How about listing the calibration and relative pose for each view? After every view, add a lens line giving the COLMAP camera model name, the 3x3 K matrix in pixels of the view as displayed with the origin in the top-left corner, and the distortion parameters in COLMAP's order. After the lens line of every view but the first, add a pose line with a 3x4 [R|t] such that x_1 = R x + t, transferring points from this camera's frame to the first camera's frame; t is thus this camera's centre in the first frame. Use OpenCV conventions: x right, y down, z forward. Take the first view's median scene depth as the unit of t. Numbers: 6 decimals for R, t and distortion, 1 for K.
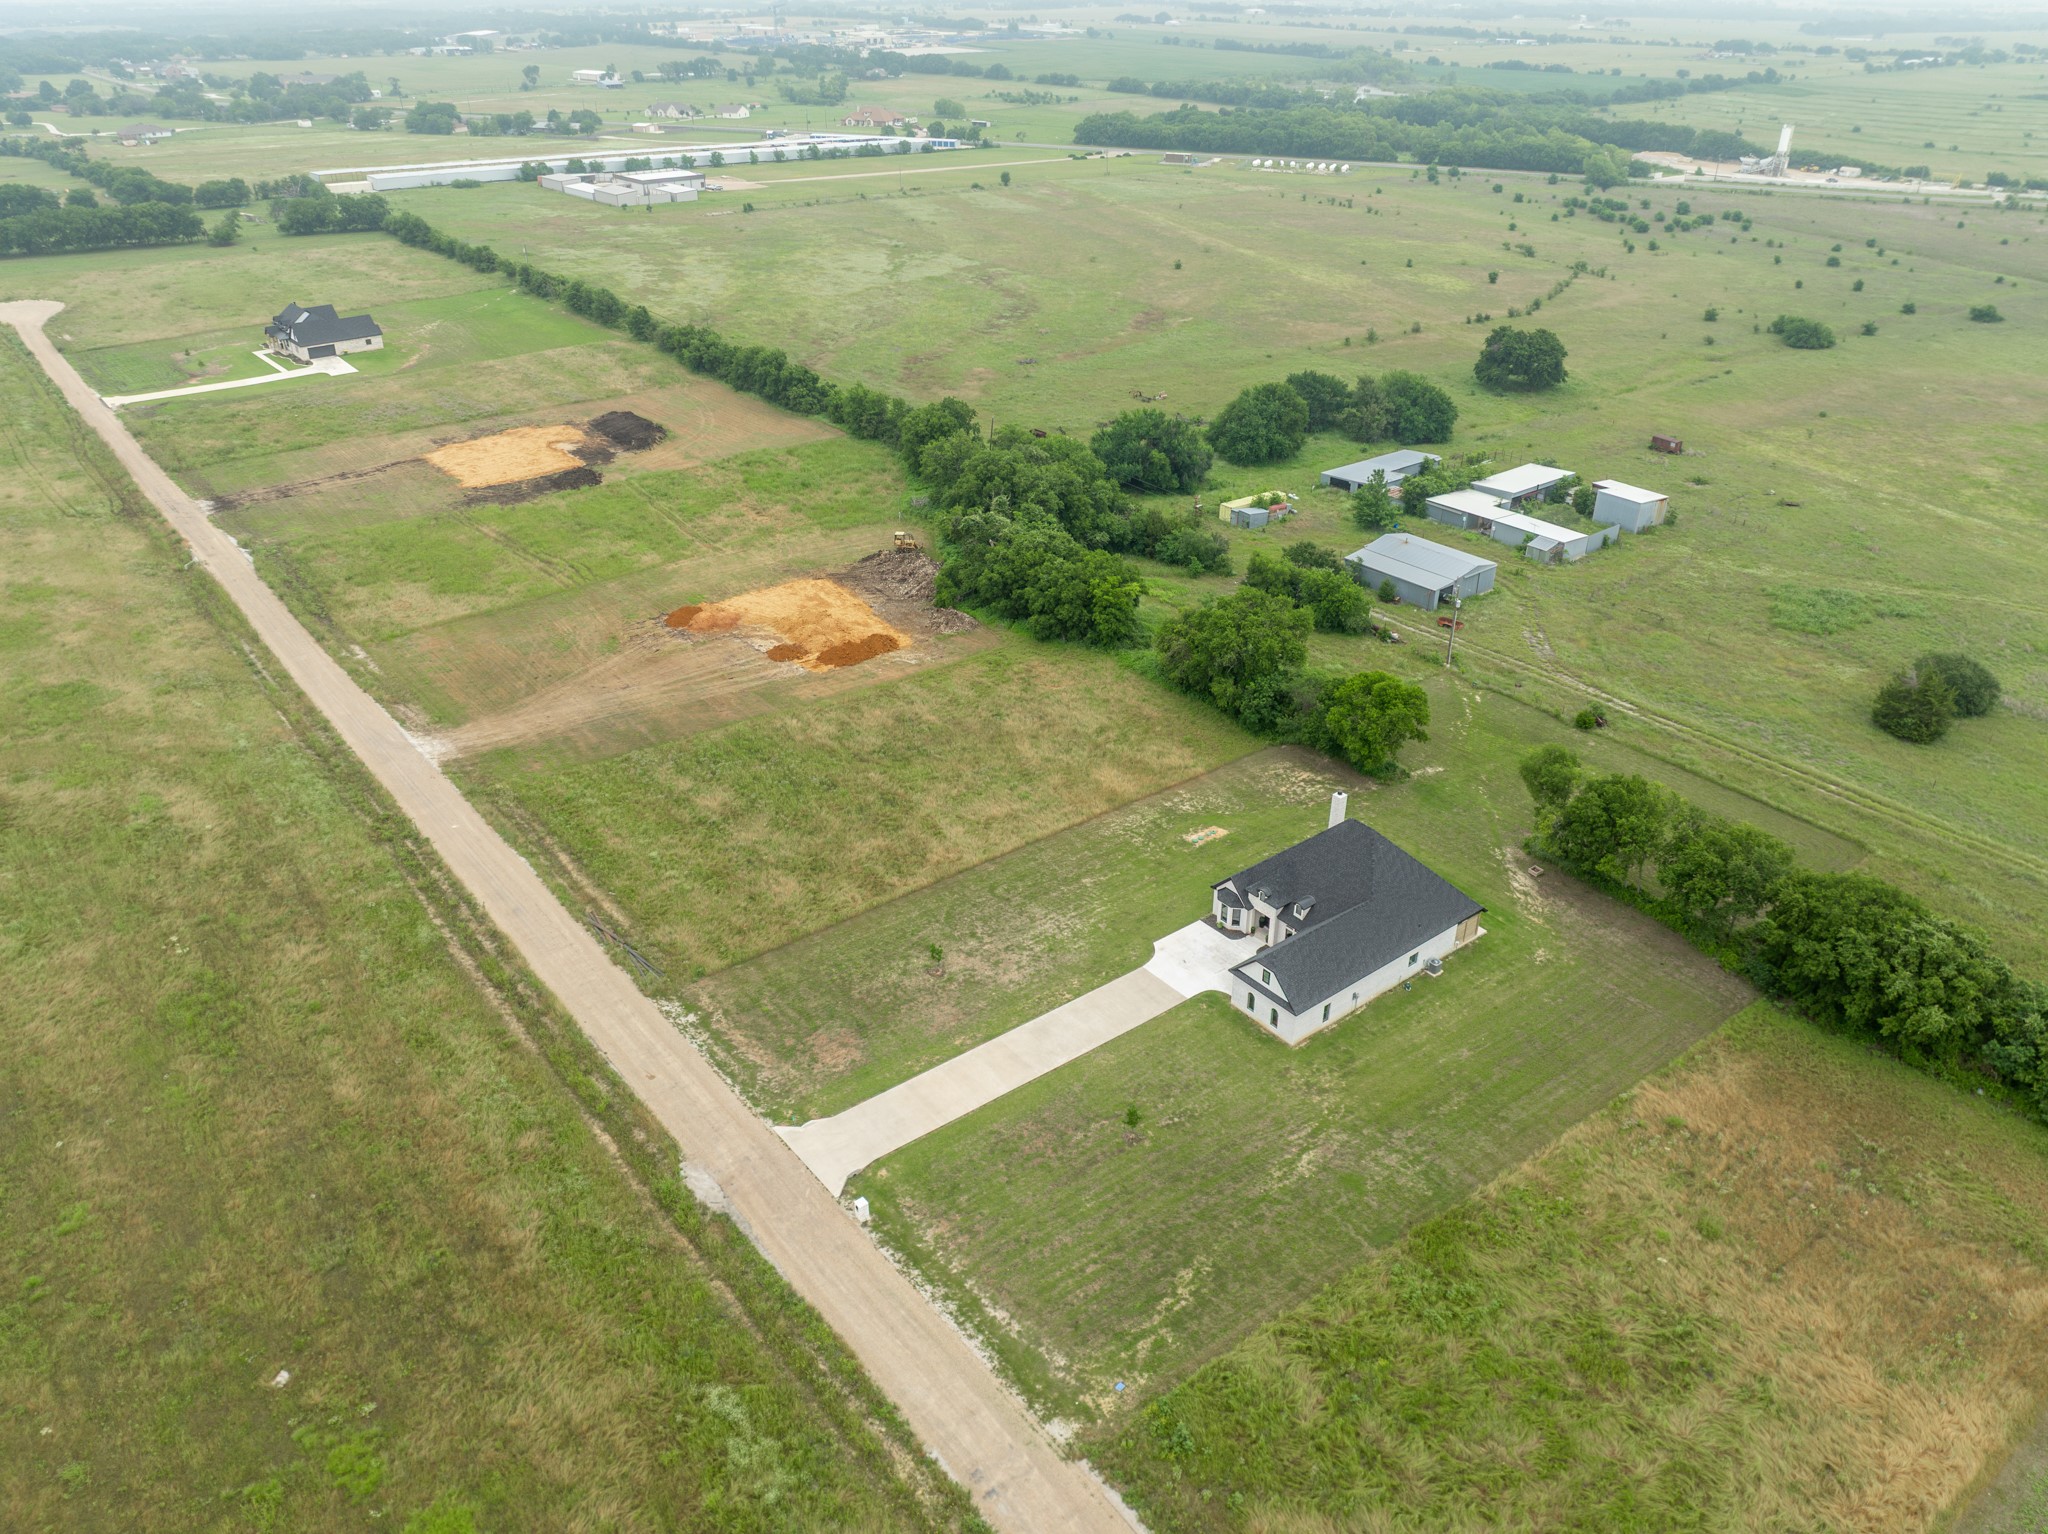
lens RADIAL K [[1488.9, 0, 1024.0], [0, 1488.9, 767.0], [0, 0, 1]] dist [-0.034159, 0.000487]
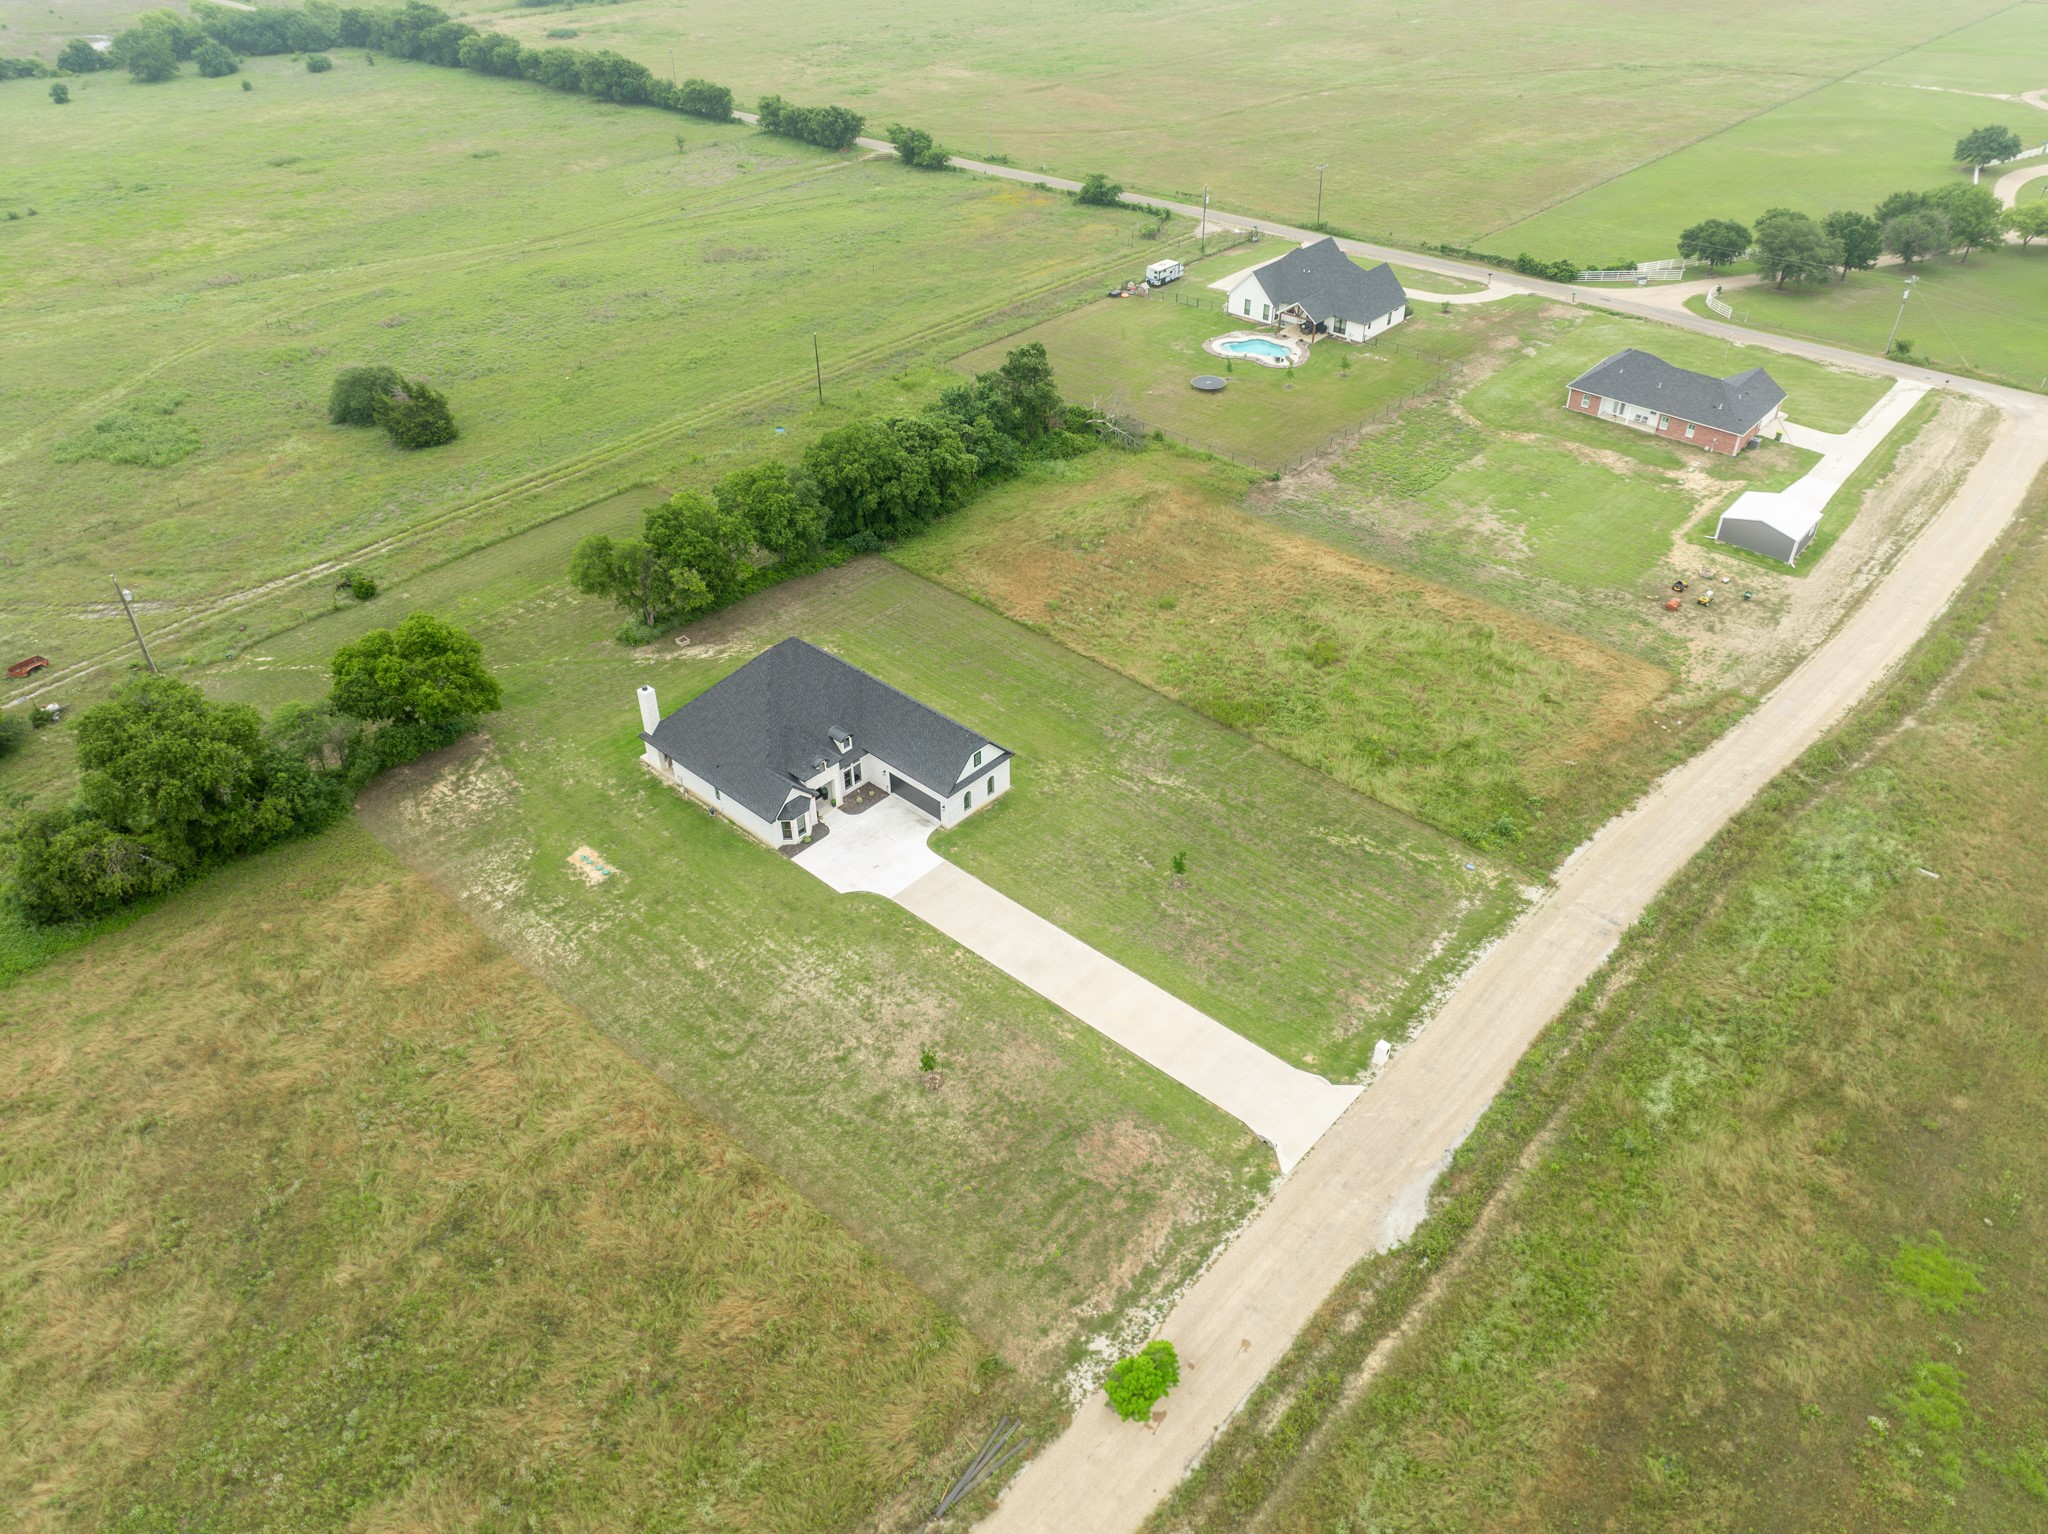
lens RADIAL K [[1488.9, 0, 1024.0], [0, 1488.9, 767.0], [0, 0, 1]] dist [-0.034159, 0.000487]
pose [[-0.182862, -0.583521, 0.791242, -0.613757], [0.474656, 0.652401, 0.590826, -0.413997], [-0.860966, 0.483608, 0.157672, 0.847038]]
